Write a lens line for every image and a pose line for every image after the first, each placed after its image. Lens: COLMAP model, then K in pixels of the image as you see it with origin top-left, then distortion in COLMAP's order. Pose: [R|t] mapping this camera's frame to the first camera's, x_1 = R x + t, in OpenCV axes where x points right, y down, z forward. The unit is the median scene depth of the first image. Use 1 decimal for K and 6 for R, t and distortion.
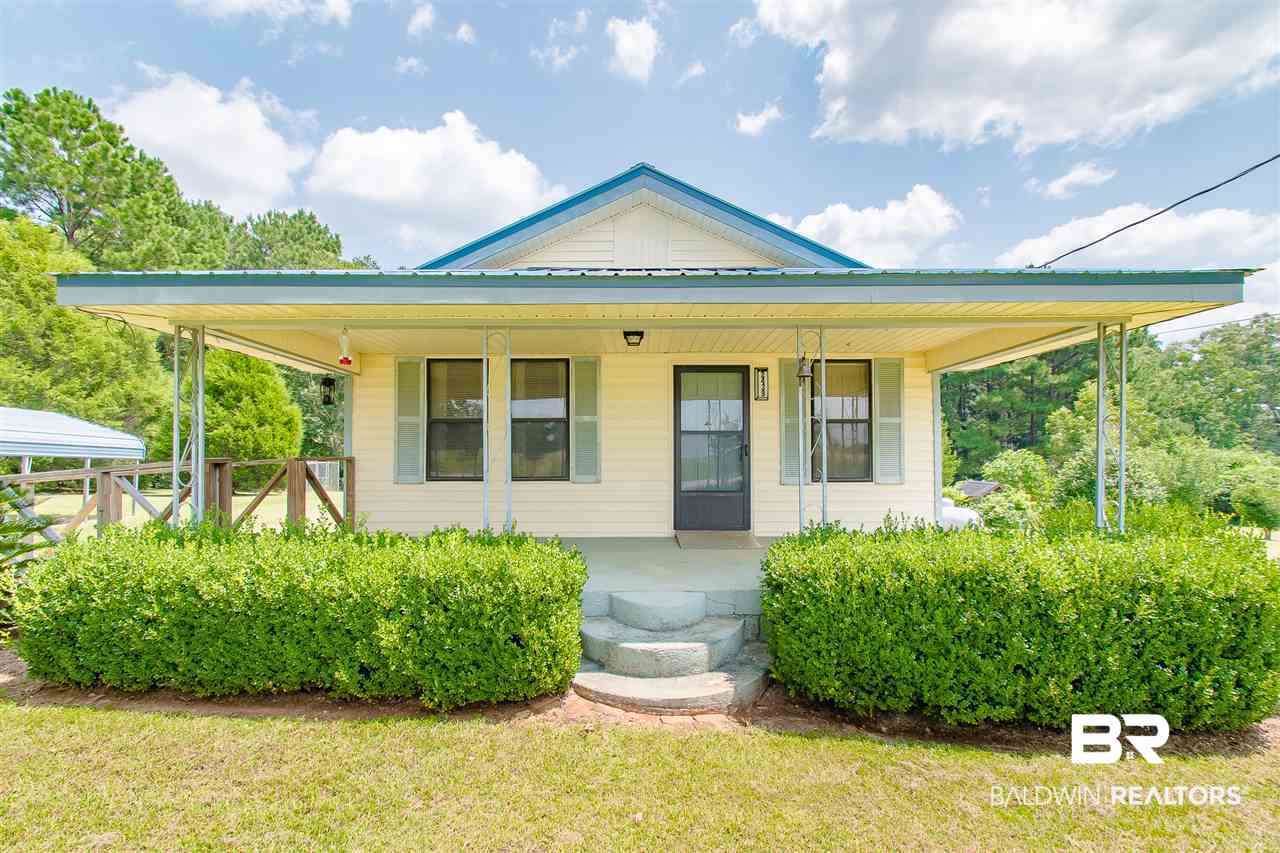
lens RADIAL K [[564.1, 0, 632.7], [0, 564.1, 449.2], [0, 0, 1]] dist [-0.001220, -0.000285]
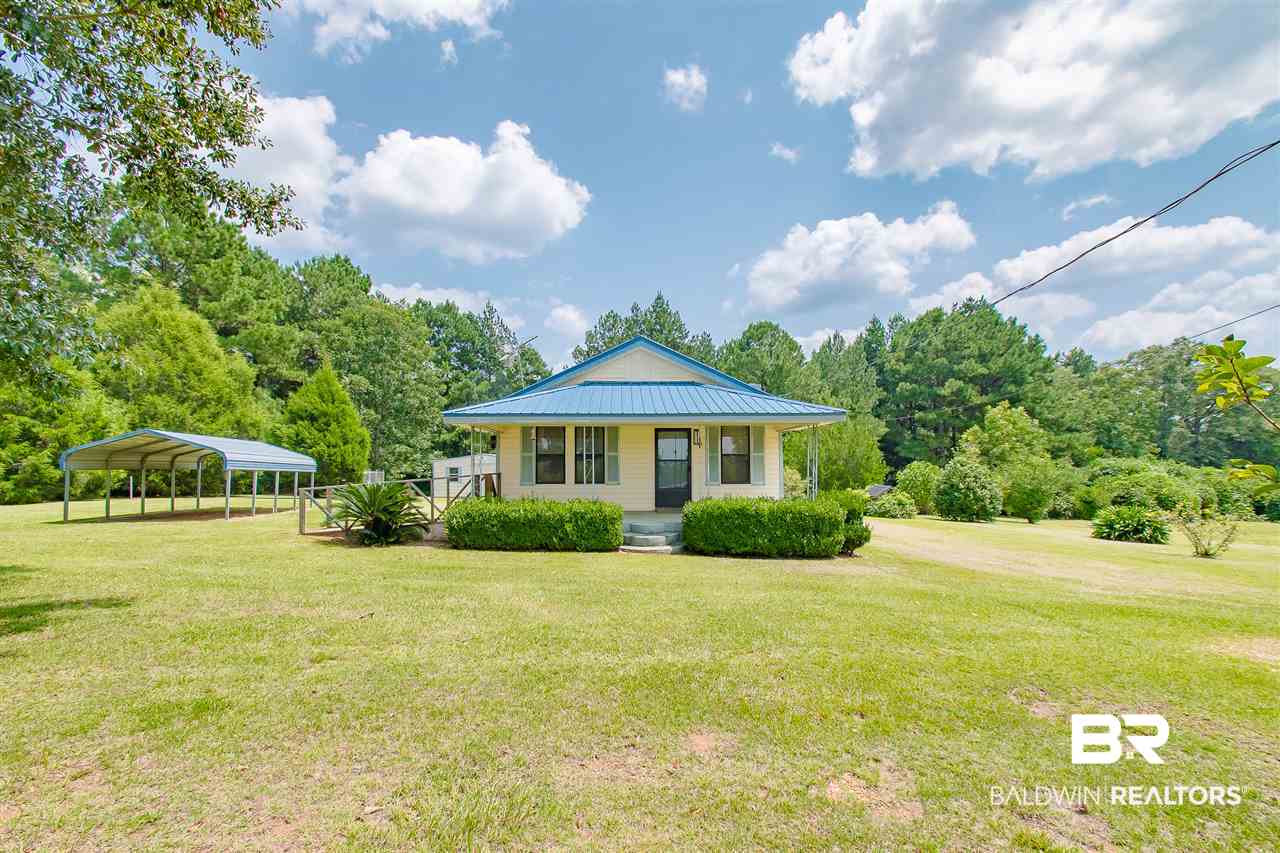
lens RADIAL K [[564.1, 0, 632.7], [0, 564.1, 449.2], [0, 0, 1]] dist [-0.001220, -0.000285]
pose [[0.999708, -0.001178, 0.024154, -0.020331], [0.001477, 0.999923, -0.012360, -0.015501], [-0.024137, 0.012392, 0.999632, -0.373480]]
